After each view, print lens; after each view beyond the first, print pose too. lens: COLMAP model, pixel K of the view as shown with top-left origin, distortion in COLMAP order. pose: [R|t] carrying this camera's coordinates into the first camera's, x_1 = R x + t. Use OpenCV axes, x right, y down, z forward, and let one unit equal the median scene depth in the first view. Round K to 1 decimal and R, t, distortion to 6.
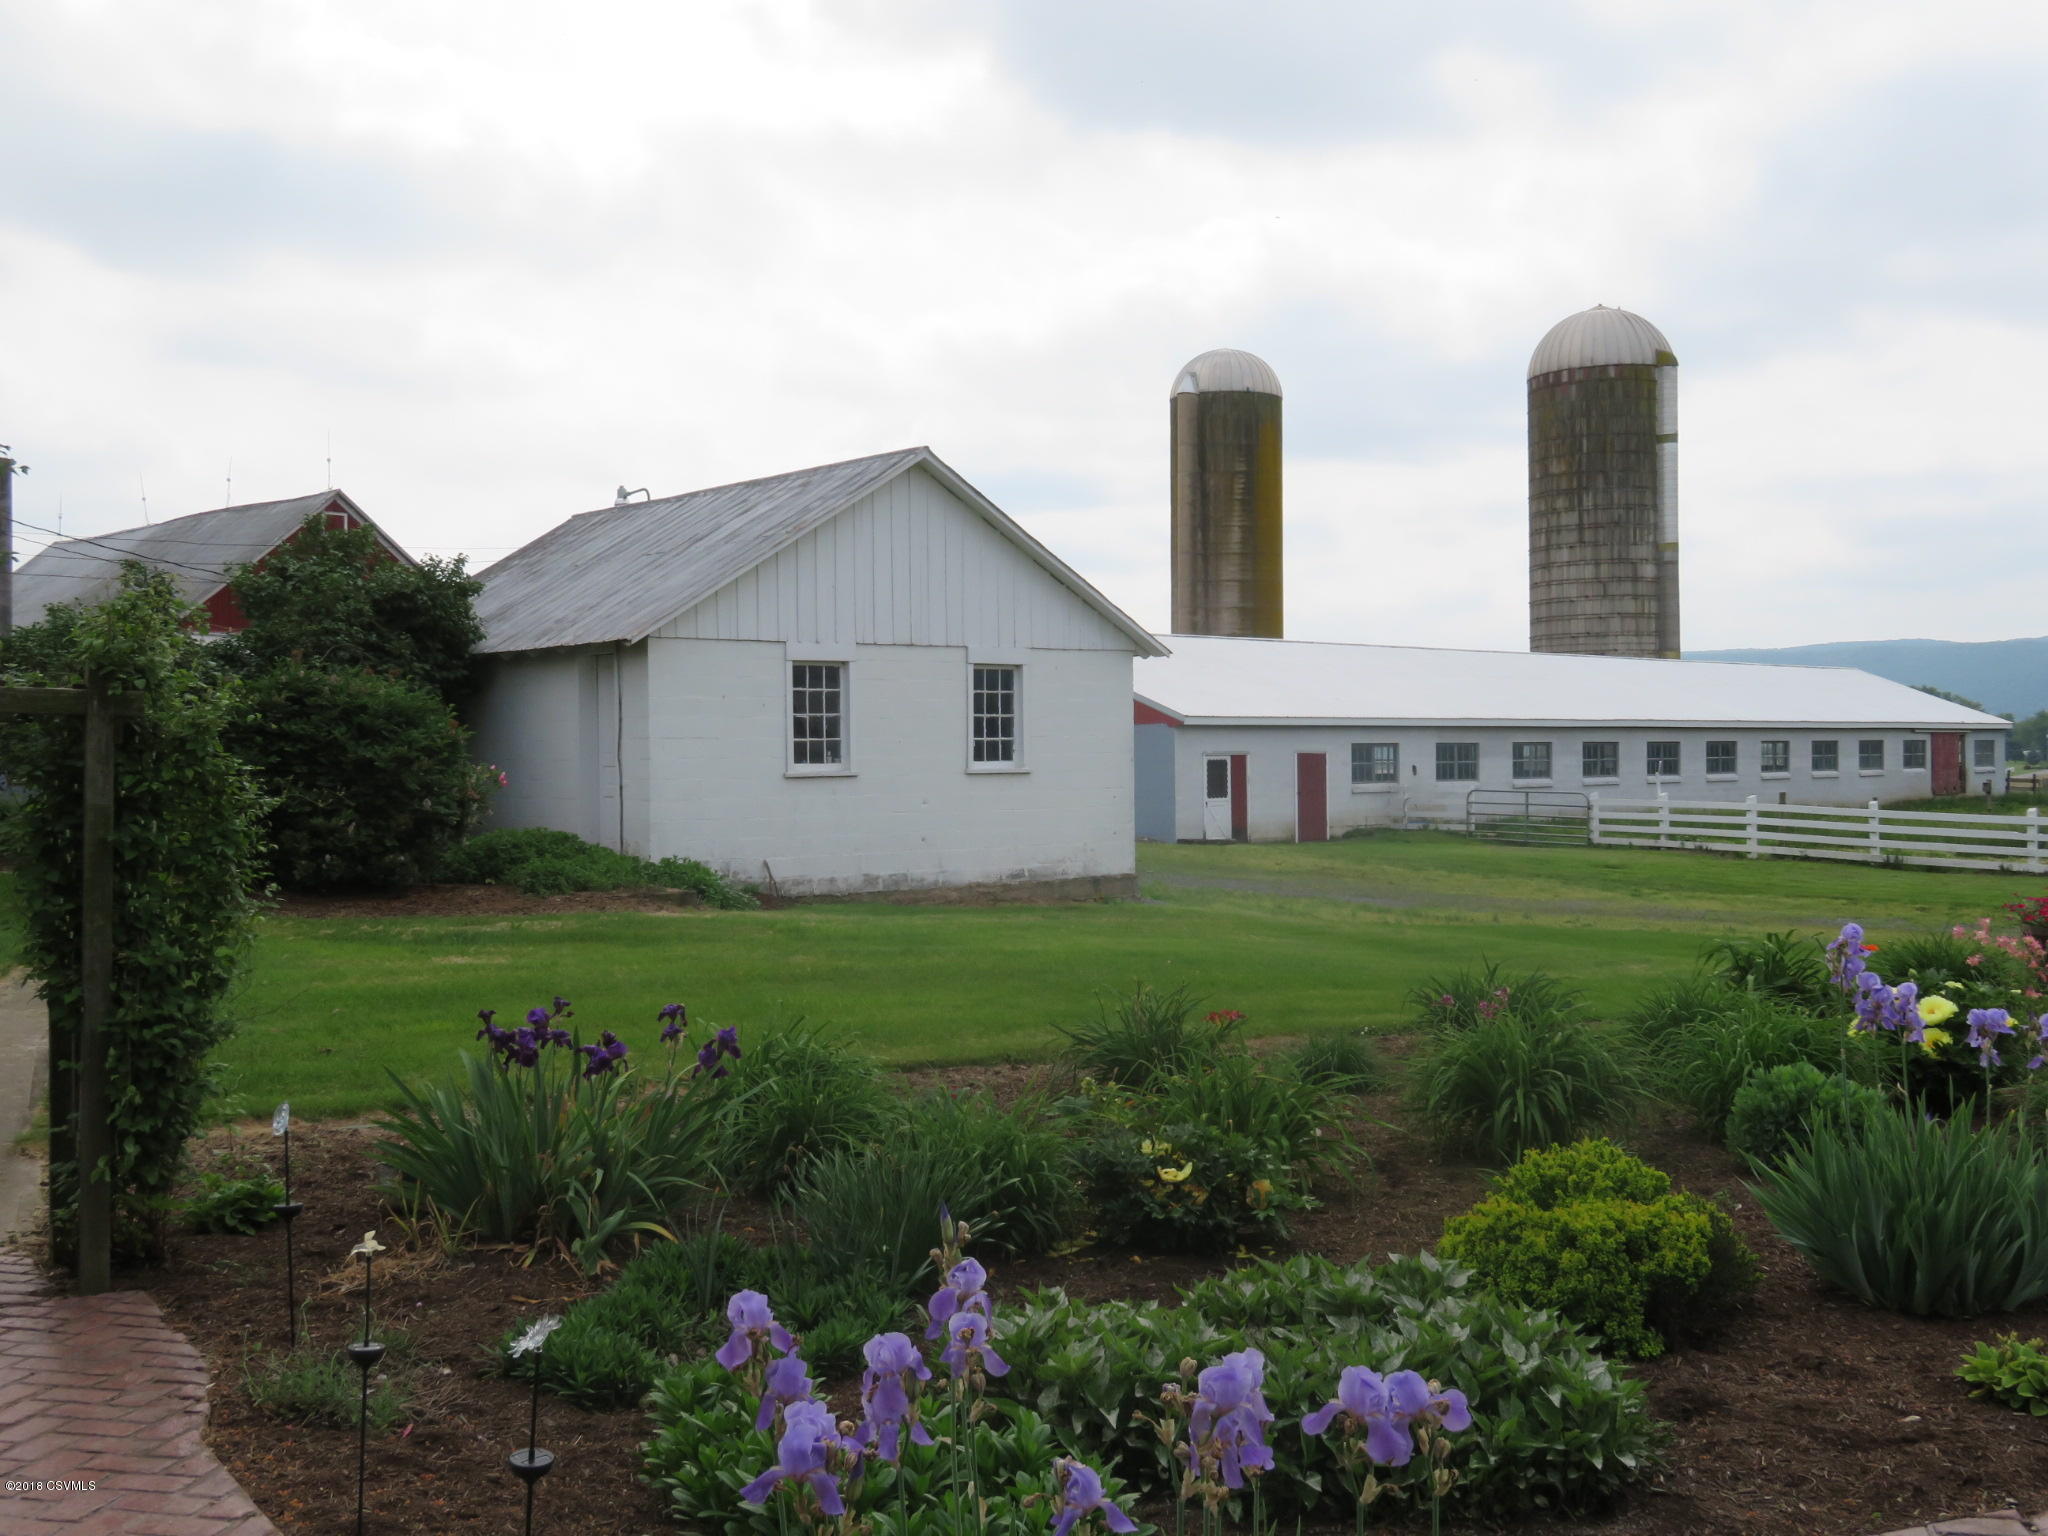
lens RADIAL K [[2150.2, 0, 1024.0], [0, 2150.2, 768.0], [0, 0, 1]] dist [0.004381, -0.000302]
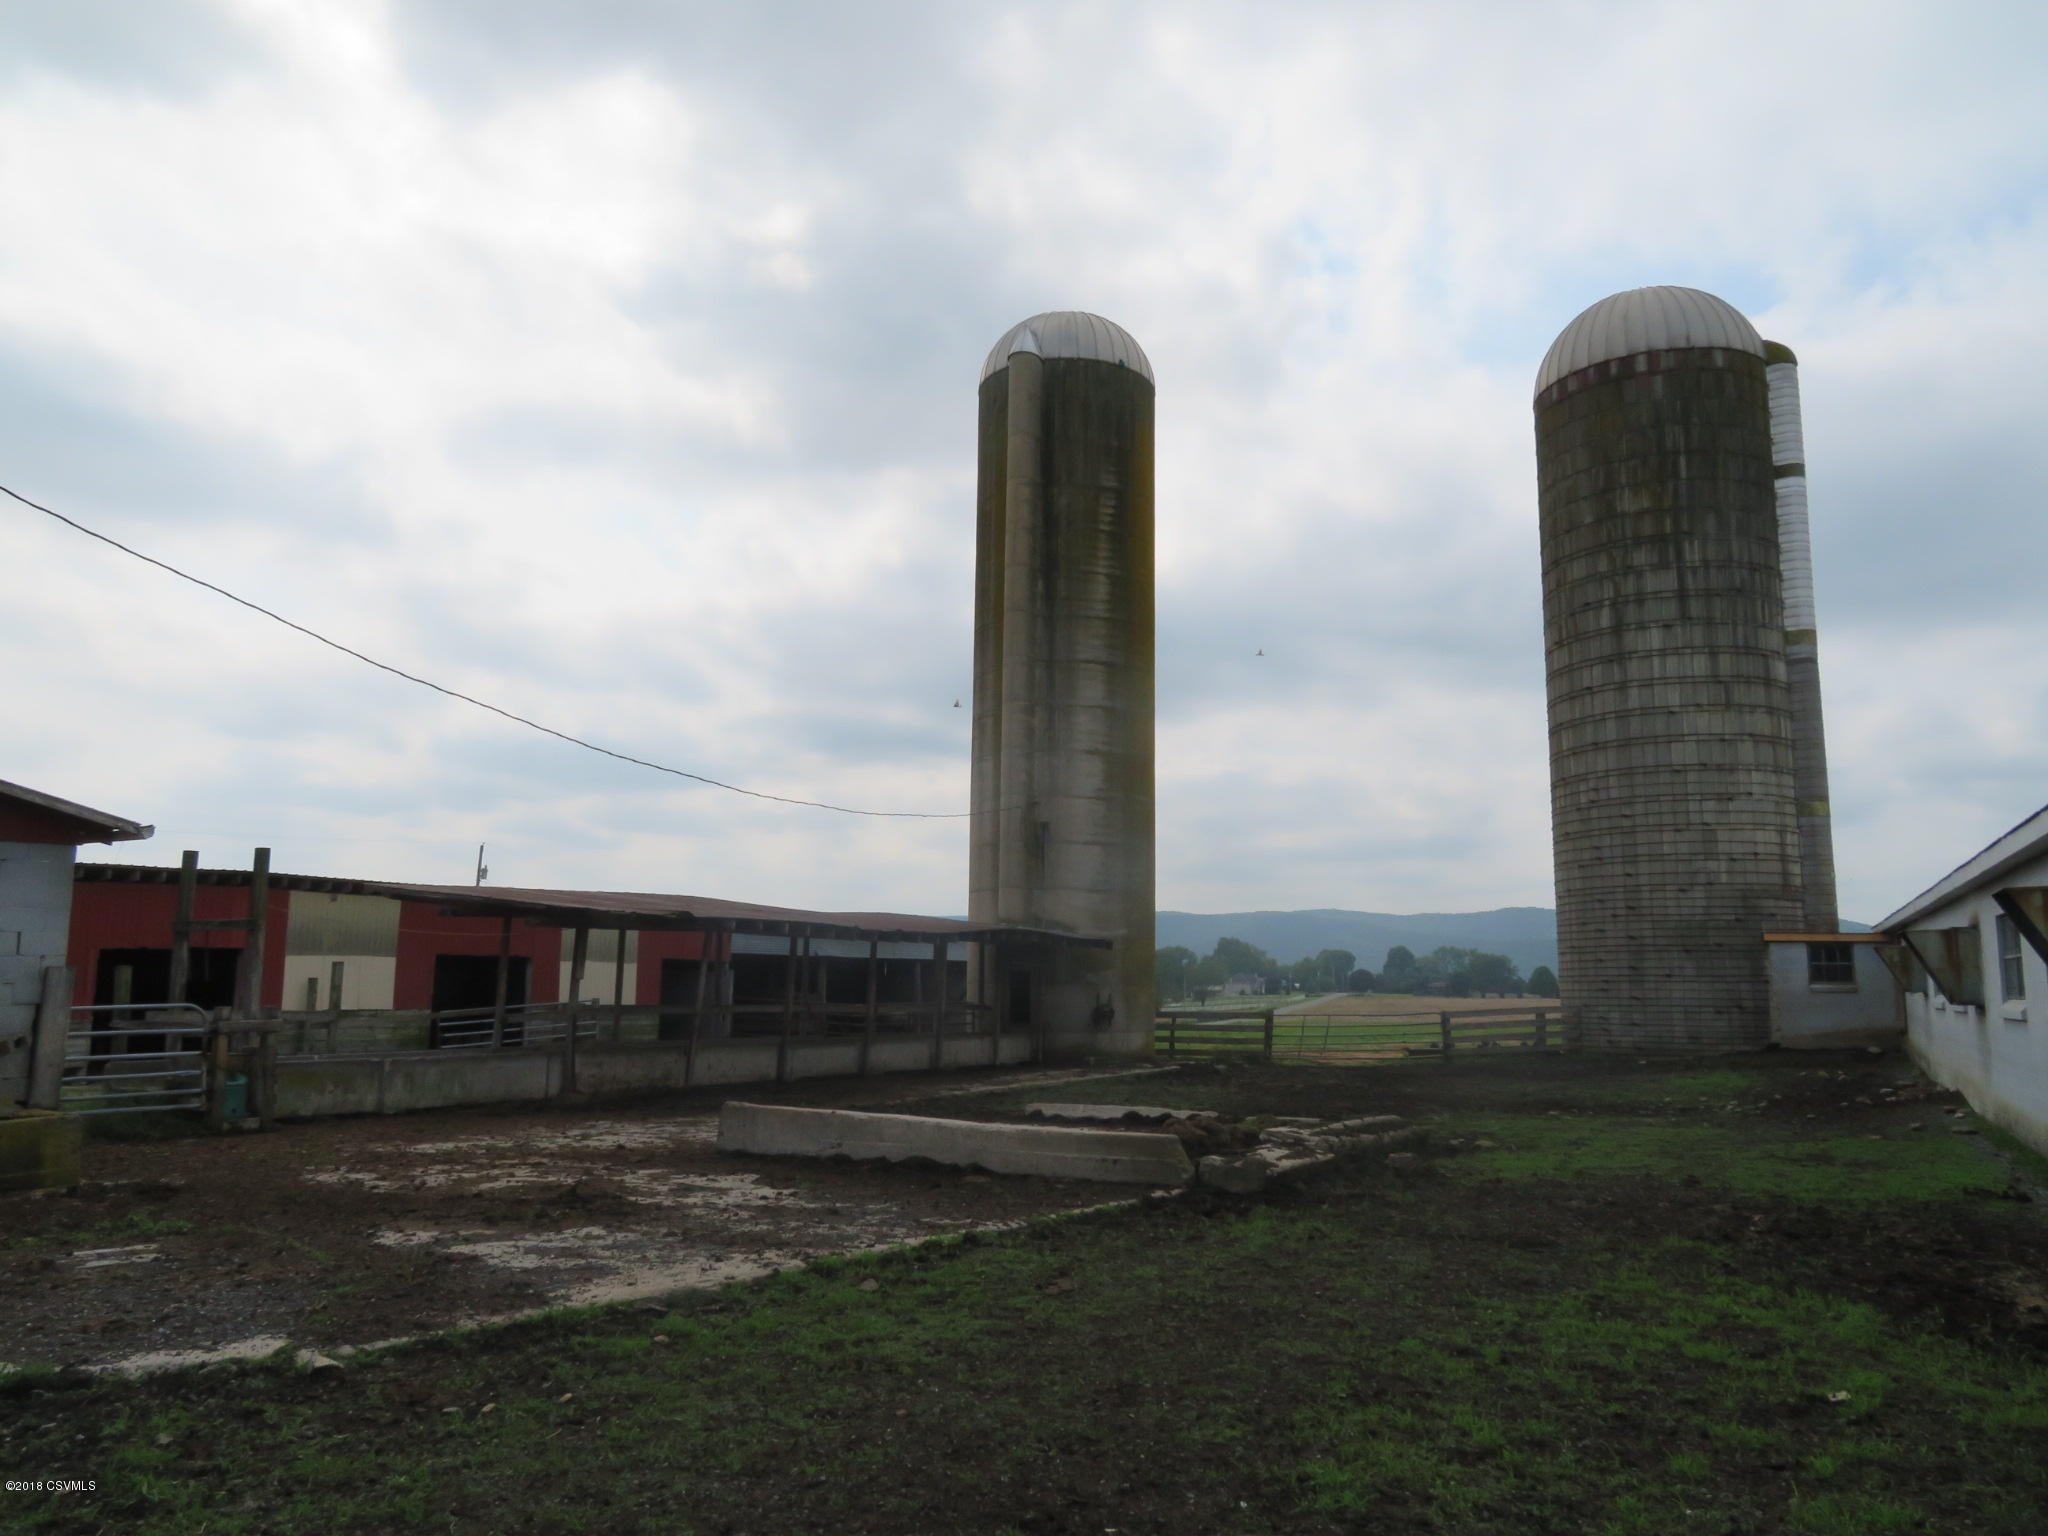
lens RADIAL K [[1457.8, 0, 1024.0], [0, 1457.8, 768.0], [0, 0, 1]] dist [-0.015219, -0.001381]
pose [[0.956922, 0.057609, 0.284573, -0.037367], [-0.017194, 0.989642, -0.142527, -0.000191], [-0.289836, 0.131494, 0.948000, 0.667475]]
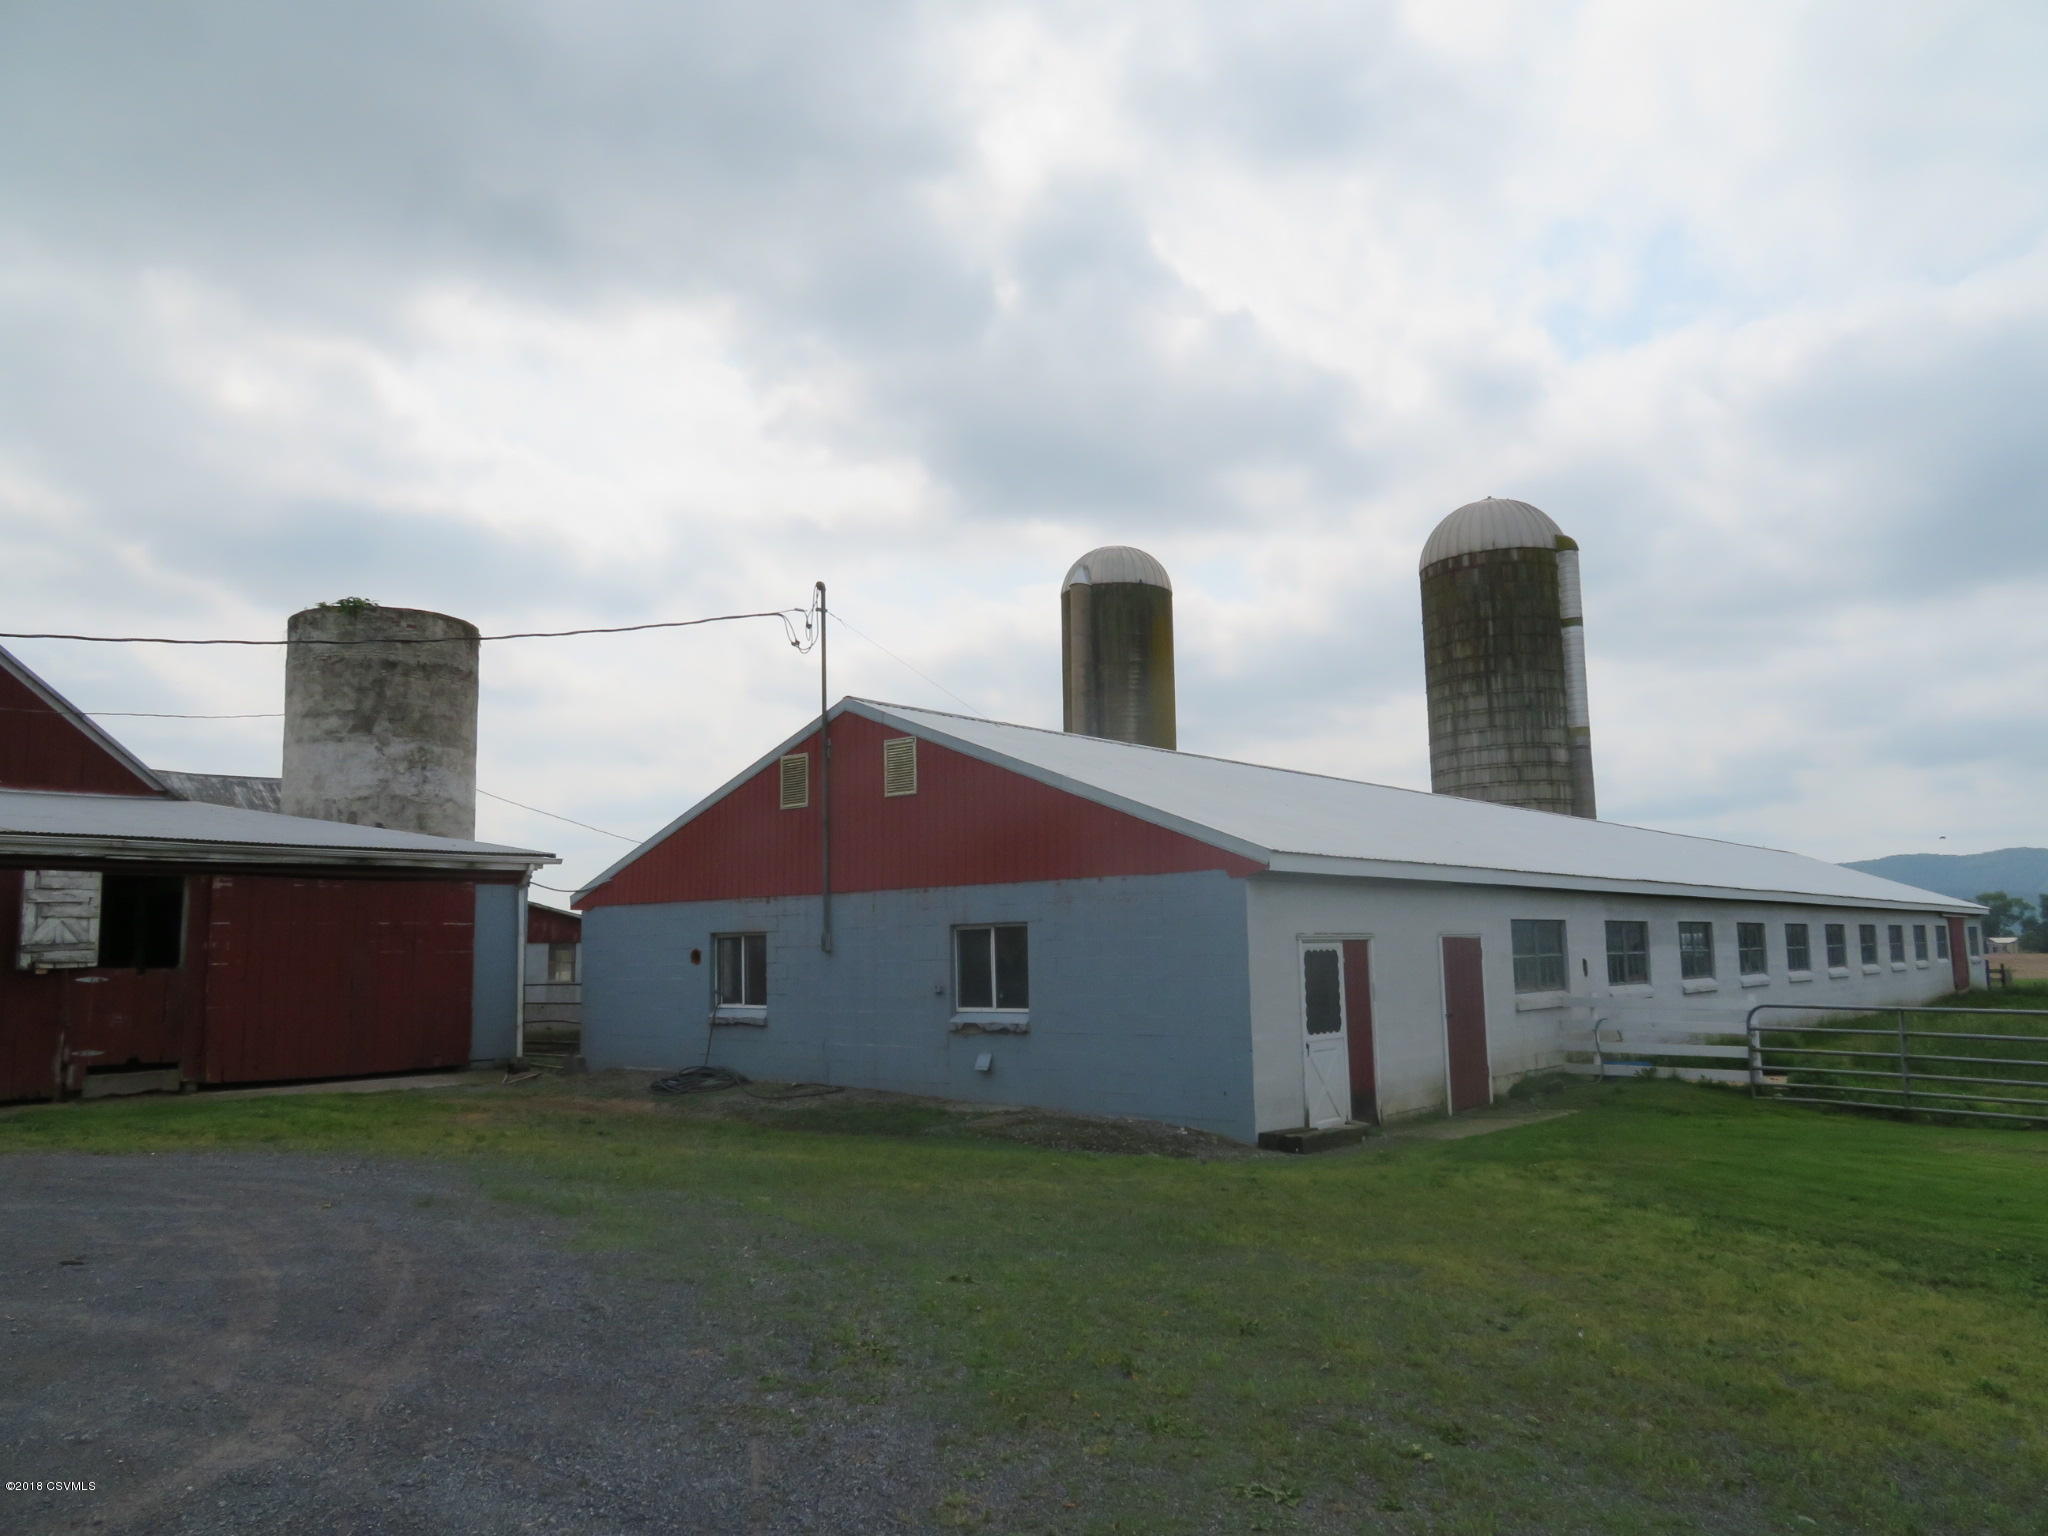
lens RADIAL K [[1457.8, 0, 1024.0], [0, 1457.8, 768.0], [0, 0, 1]] dist [-0.015219, -0.001381]
pose [[0.997396, 0.002478, 0.072082, 0.001667], [0.007132, 0.991123, -0.132759, -0.000838], [-0.071771, 0.132928, 0.988524, 0.370084]]
